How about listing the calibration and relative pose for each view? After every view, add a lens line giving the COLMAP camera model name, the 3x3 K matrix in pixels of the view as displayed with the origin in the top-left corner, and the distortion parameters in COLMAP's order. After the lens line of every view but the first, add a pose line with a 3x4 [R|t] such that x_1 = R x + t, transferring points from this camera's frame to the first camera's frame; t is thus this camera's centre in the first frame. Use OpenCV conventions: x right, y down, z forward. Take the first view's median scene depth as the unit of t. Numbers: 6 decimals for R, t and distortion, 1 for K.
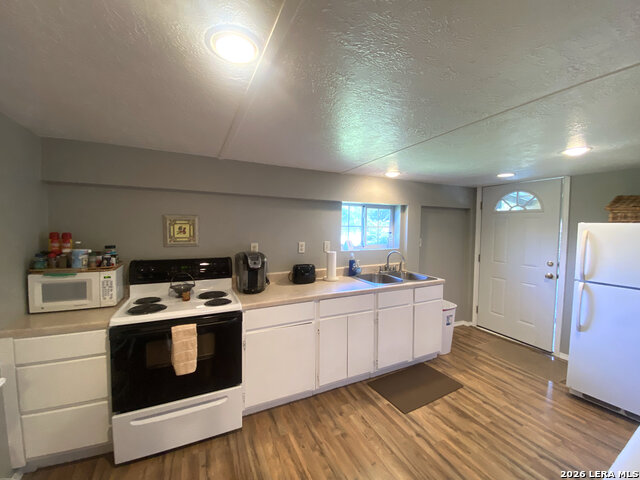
lens RADIAL K [[256.6, 0, 319.0], [0, 256.6, 240.4], [0, 0, 1]] dist [-0.005289, -0.001221]
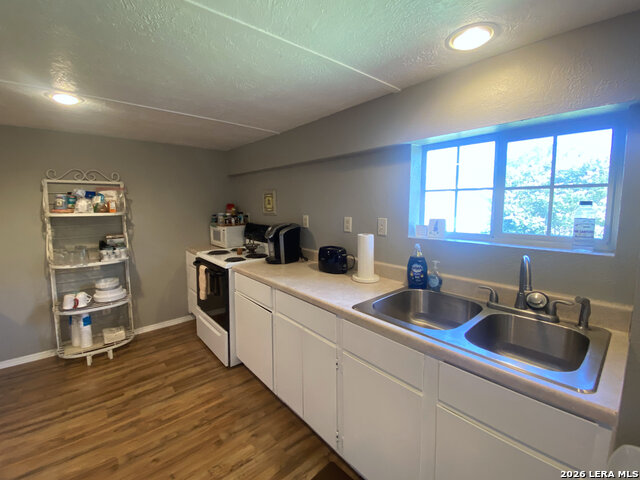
lens RADIAL K [[279.1, 0, 318.8], [0, 279.1, 238.9], [0, 0, 1]] dist [0.001412, -0.000110]
pose [[0.245888, 0.105818, -0.963505, 0.827668], [-0.047517, 0.994144, 0.097056, -0.005214], [0.968133, 0.021918, 0.249476, 0.899416]]
